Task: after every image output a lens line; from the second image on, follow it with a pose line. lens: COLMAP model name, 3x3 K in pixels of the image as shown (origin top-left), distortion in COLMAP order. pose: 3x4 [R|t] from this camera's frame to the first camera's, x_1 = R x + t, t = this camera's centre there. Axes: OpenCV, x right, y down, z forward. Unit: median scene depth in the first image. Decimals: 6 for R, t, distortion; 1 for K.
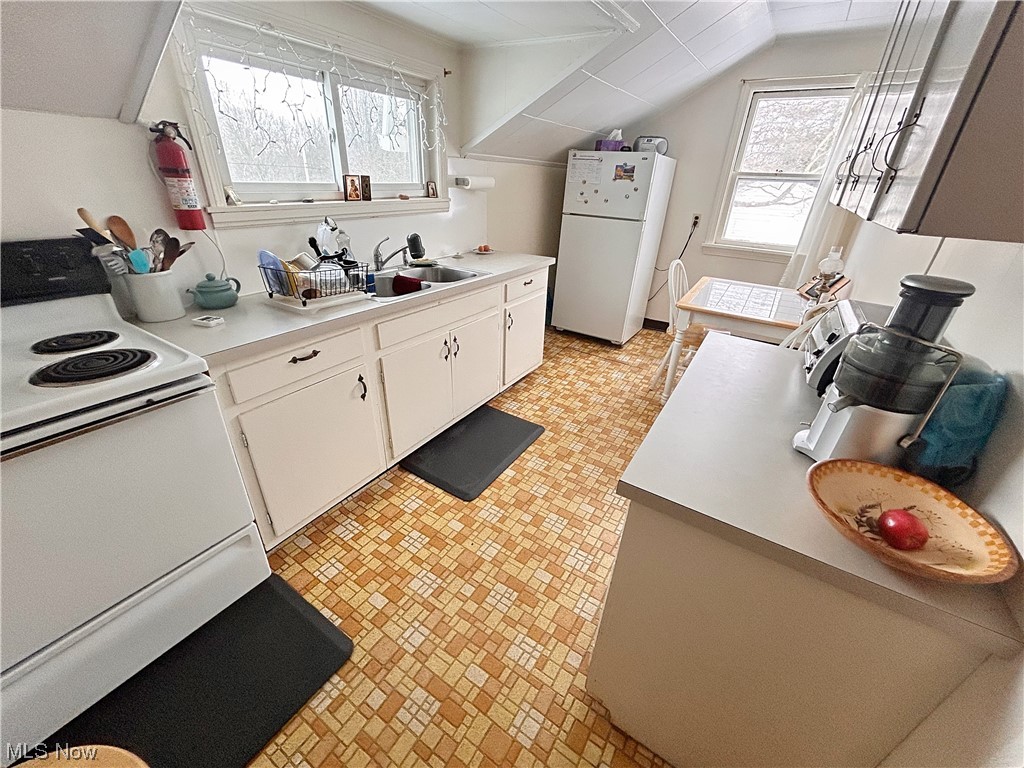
lens RADIAL K [[411.4, 0, 510.7], [0, 411.4, 383.9], [0, 0, 1]] dist [-0.001564, 0.000624]
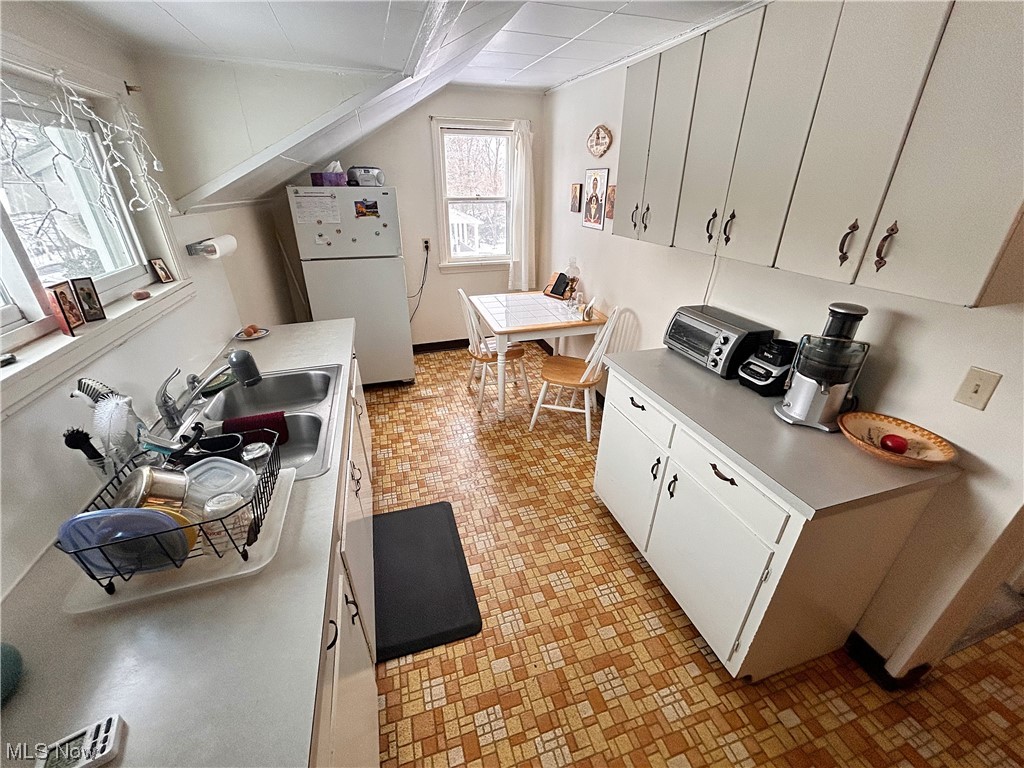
lens RADIAL K [[411.4, 0, 509.9], [0, 411.4, 384.8], [0, 0, 1]] dist [-0.001564, 0.000624]
pose [[0.644376, -0.370440, 0.668995, -0.340572], [0.369796, 0.916693, 0.151410, -0.215014], [-0.669352, 0.149827, 0.727682, 0.217432]]
